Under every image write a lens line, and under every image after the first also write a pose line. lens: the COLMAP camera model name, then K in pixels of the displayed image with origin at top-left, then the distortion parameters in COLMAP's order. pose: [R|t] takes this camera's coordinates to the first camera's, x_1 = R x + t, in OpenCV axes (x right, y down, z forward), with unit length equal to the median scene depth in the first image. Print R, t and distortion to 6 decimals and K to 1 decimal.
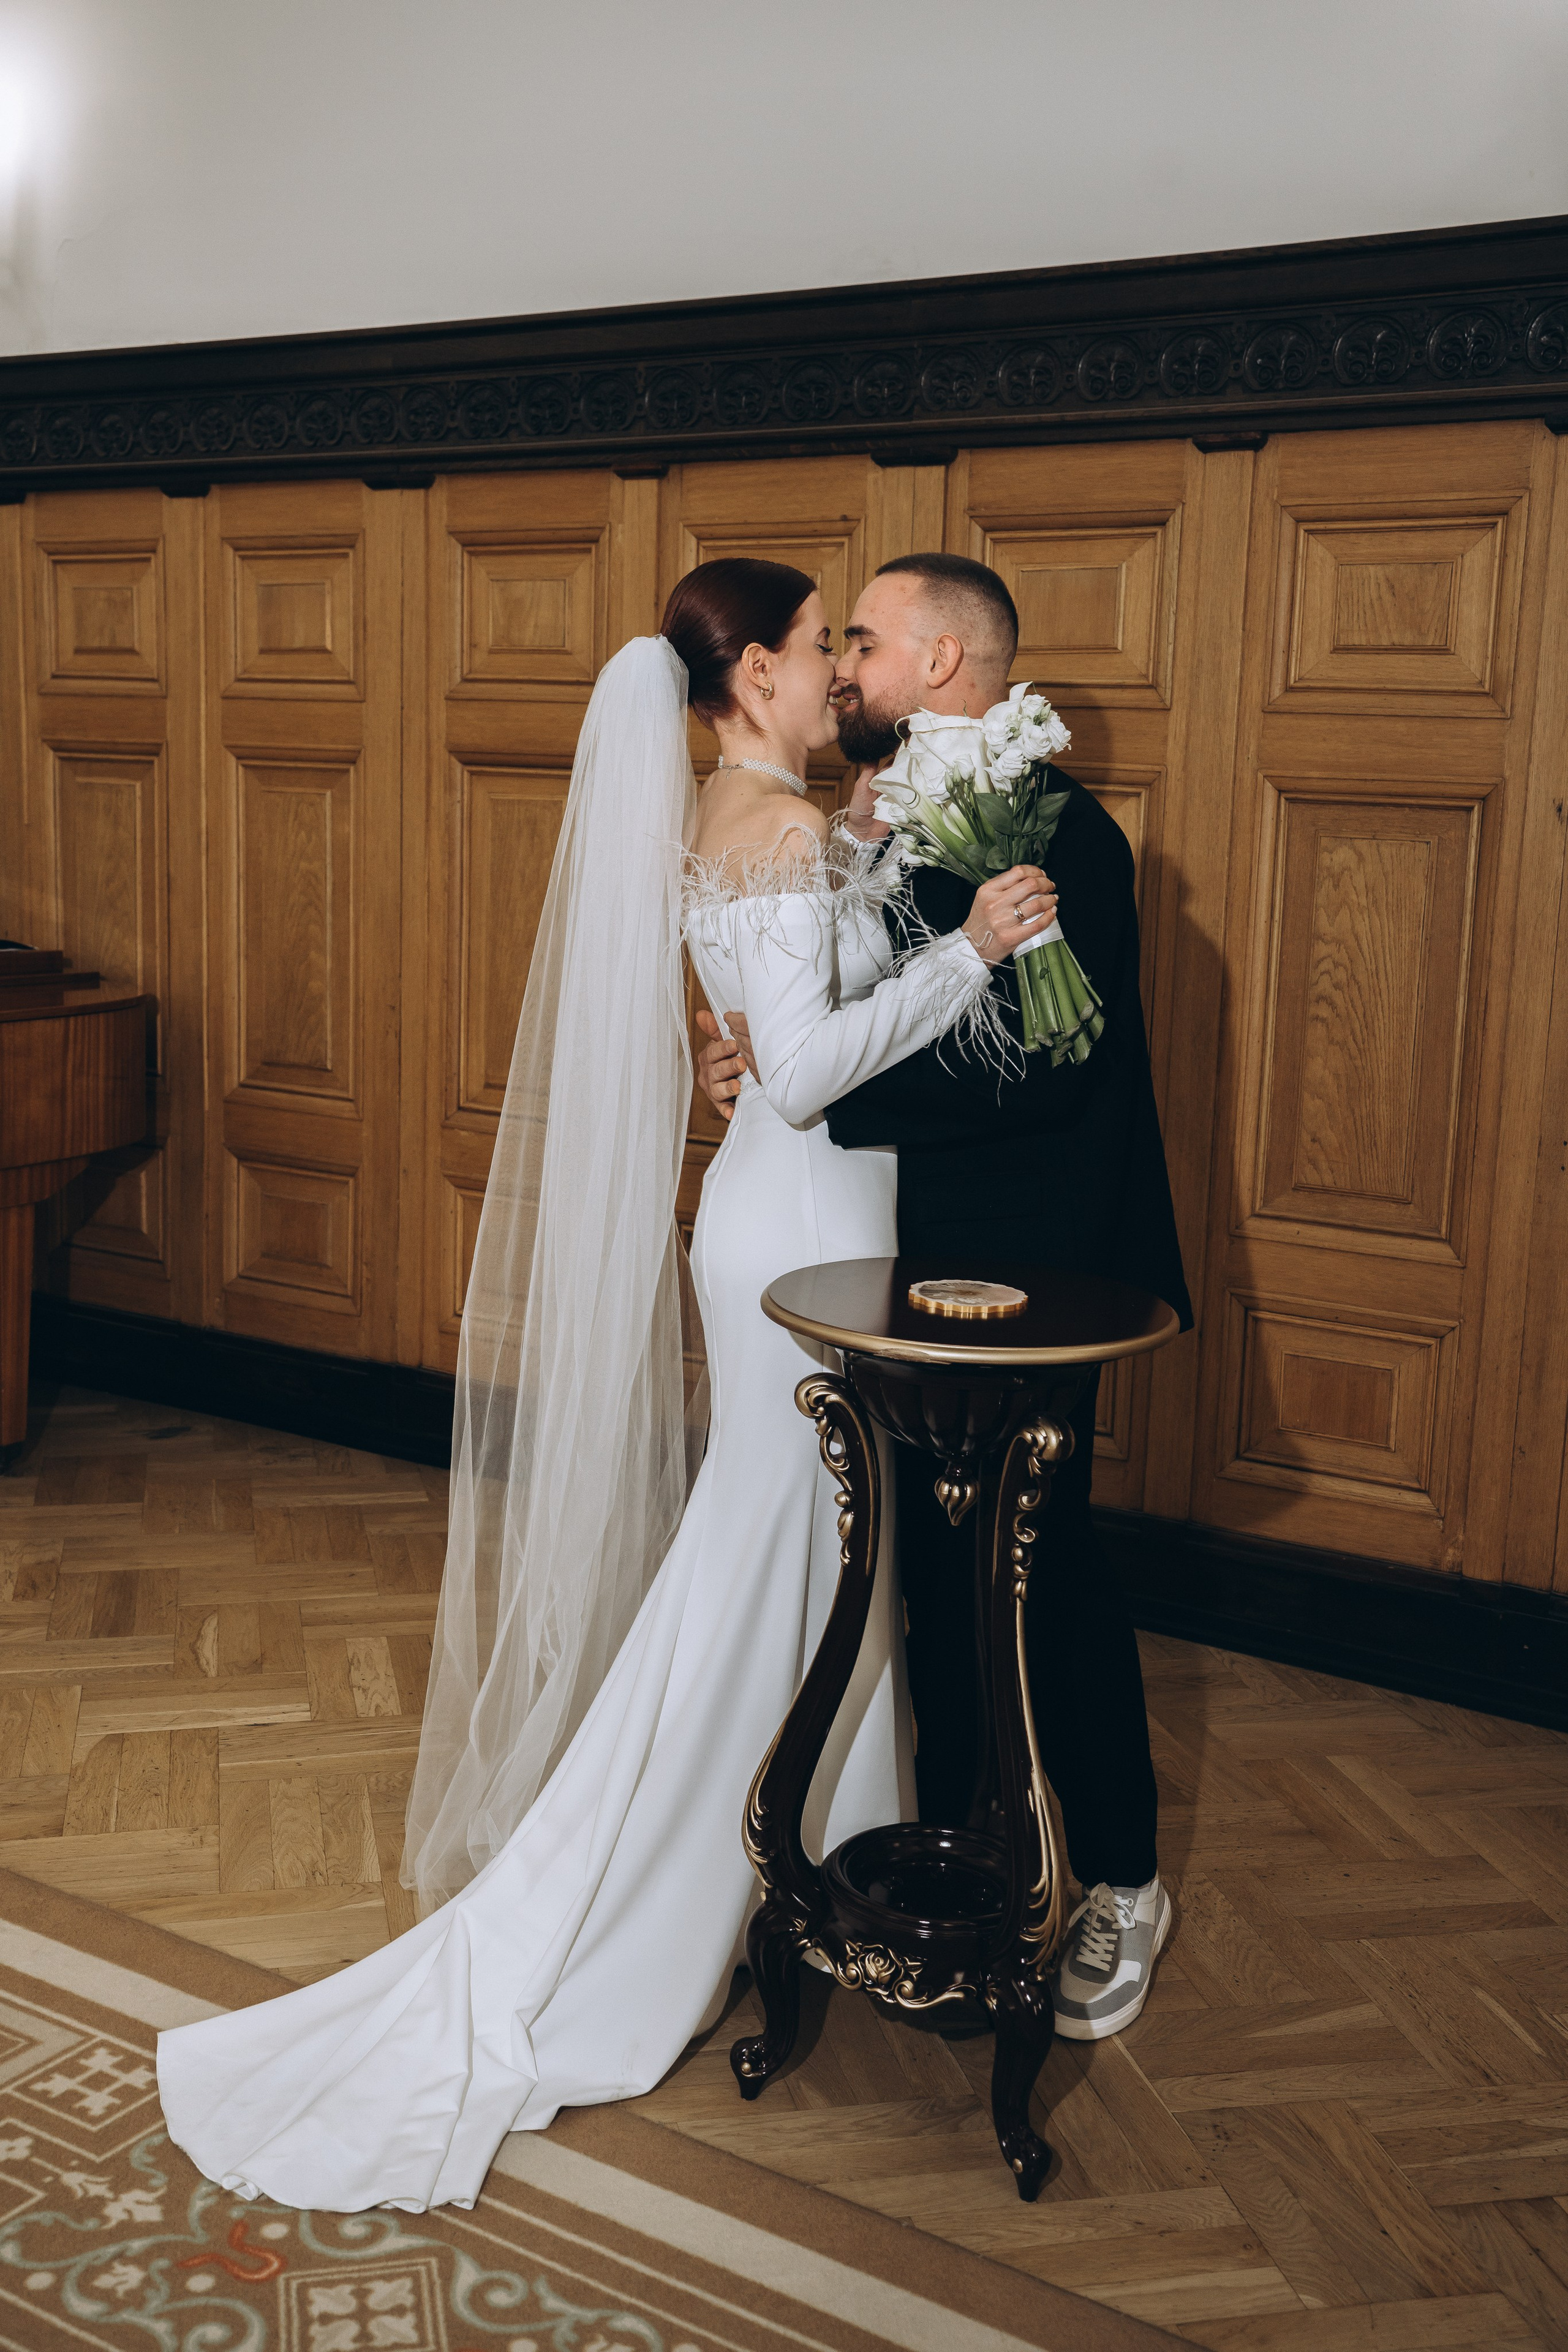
lens RADIAL K [[2347.7, 0, 779.7], [0, 2347.7, 1202.3], [0, 0, 1]] dist [0.006841, 0.136424]
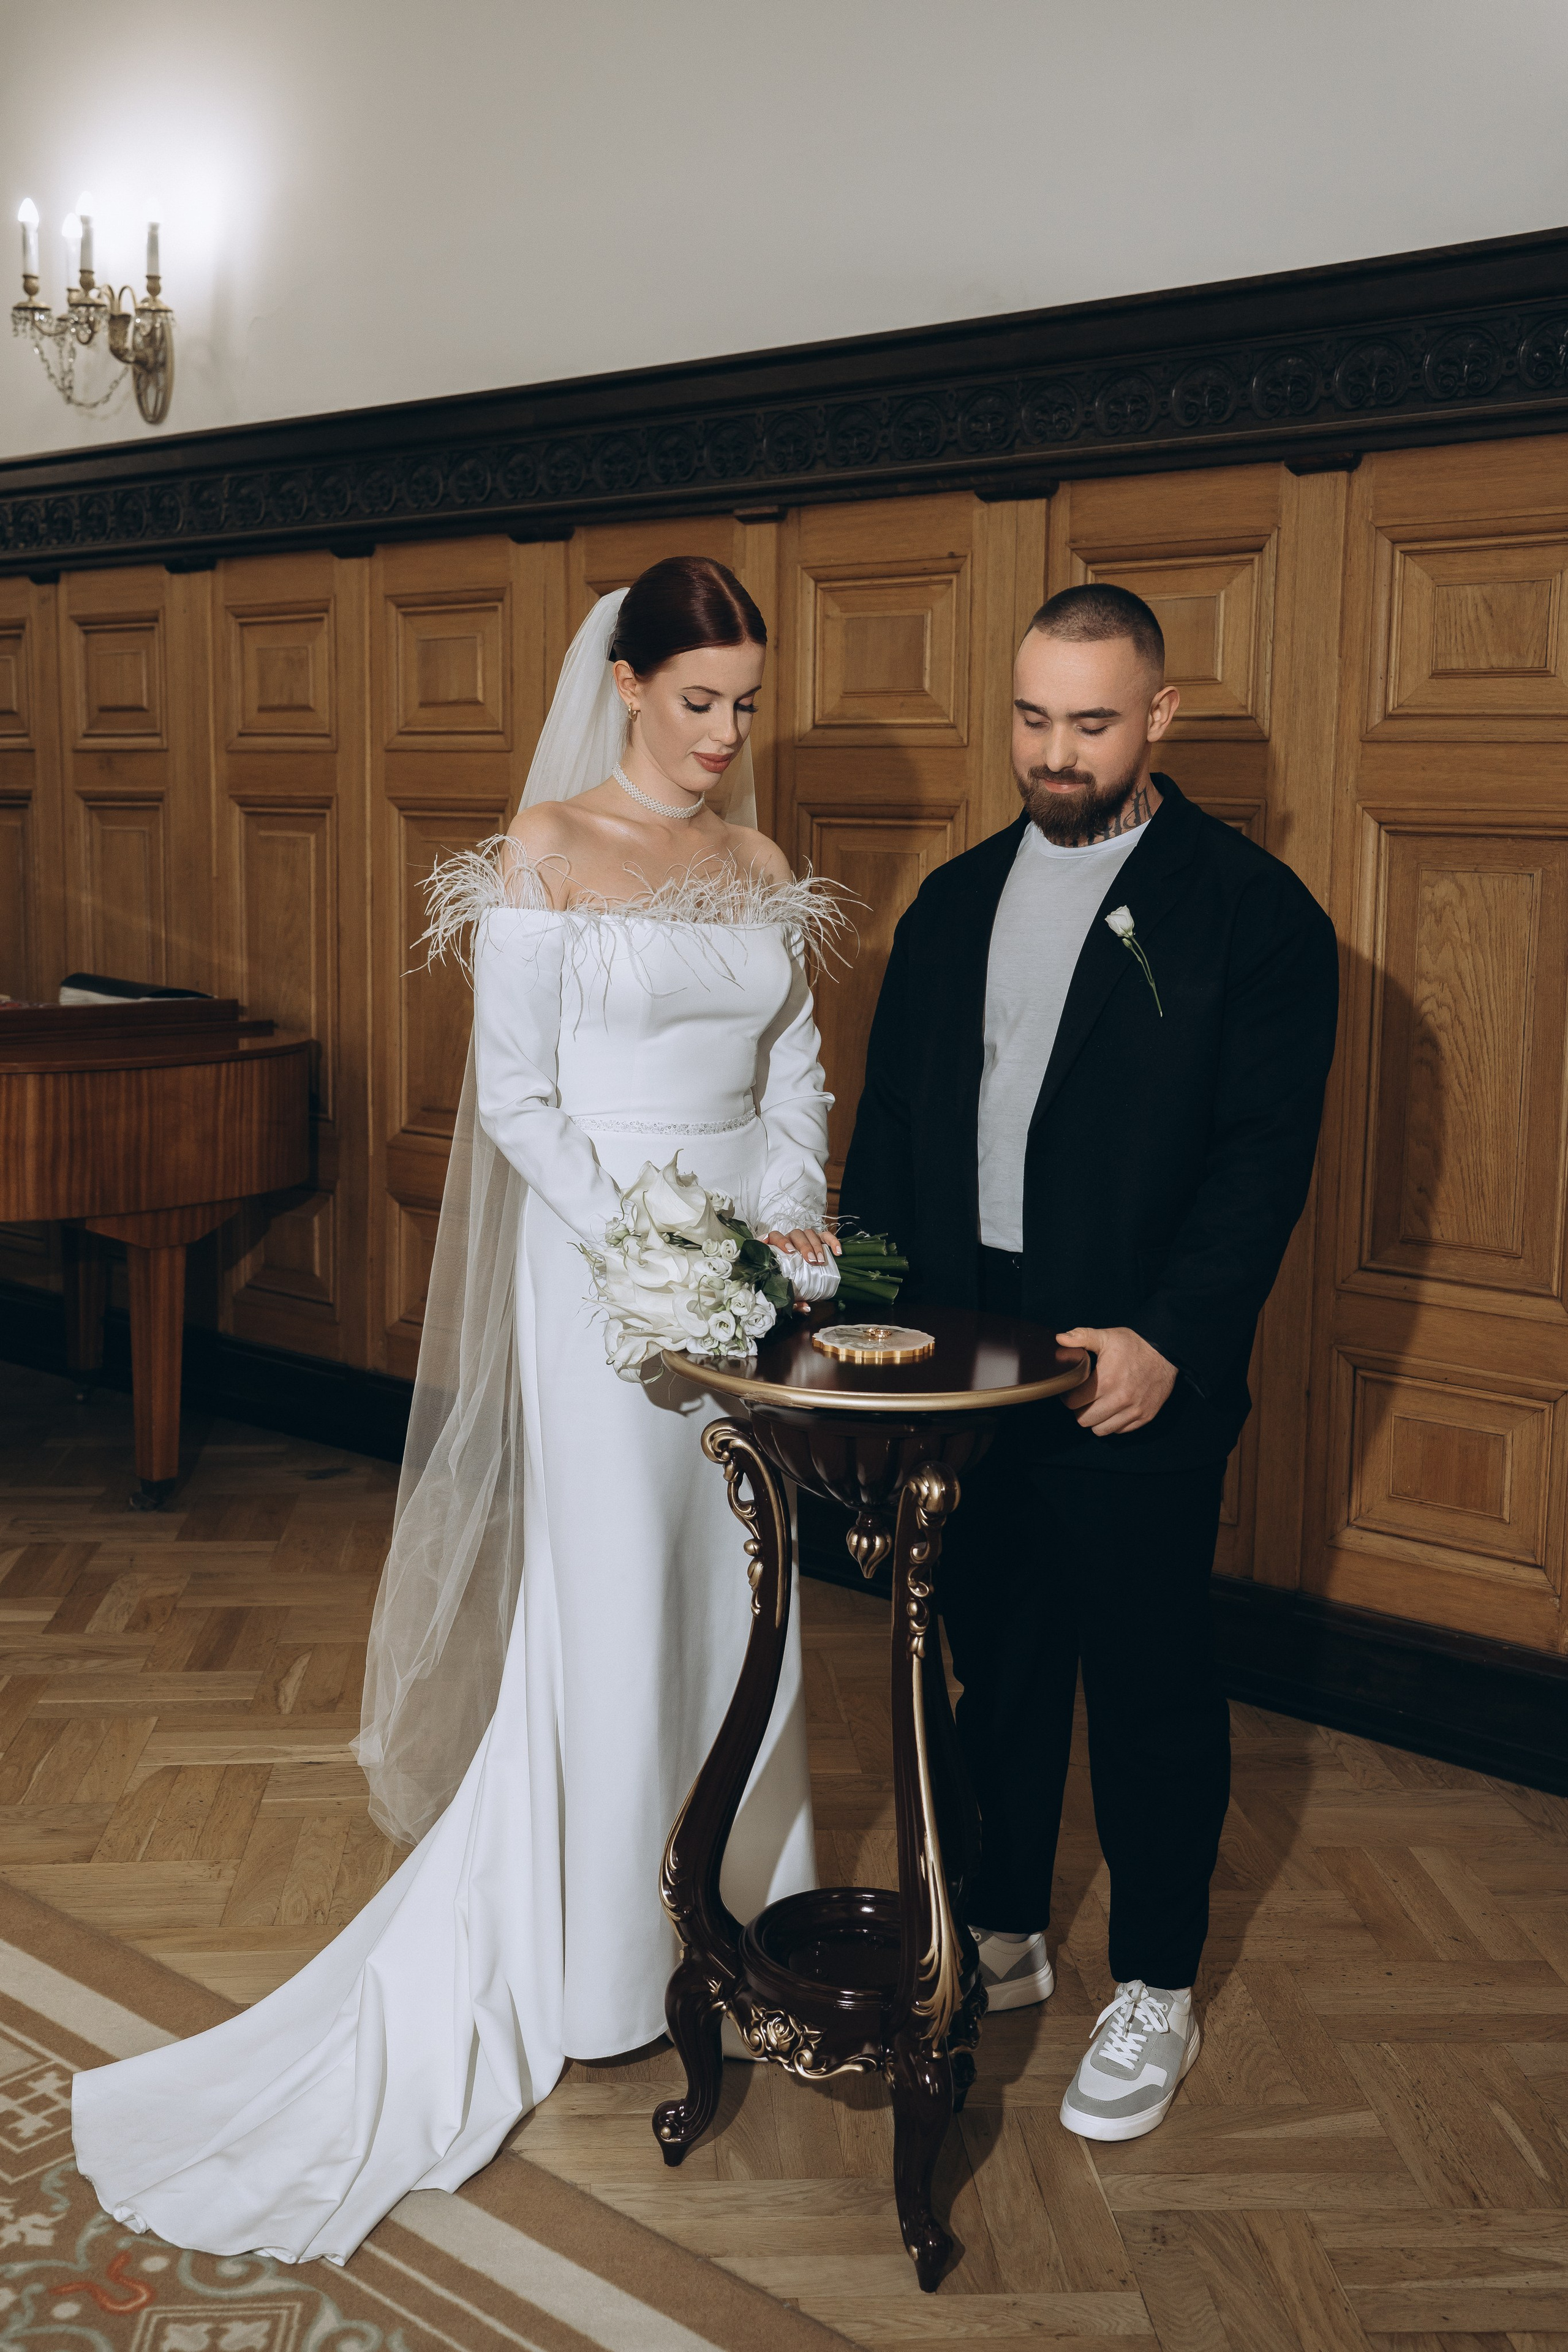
lens RADIAL K [[2402.1, 0, 784.0], [0, 2402.1, 1176.0], [0, 0, 1]] dist [0.004056, 0.142323]
pose [[0.988383, 0.006052, -0.151863, 0.125115], [-0.011257, 0.999377, -0.033440, 0.003357], [0.151566, 0.034761, 0.987836, 0.005425]]
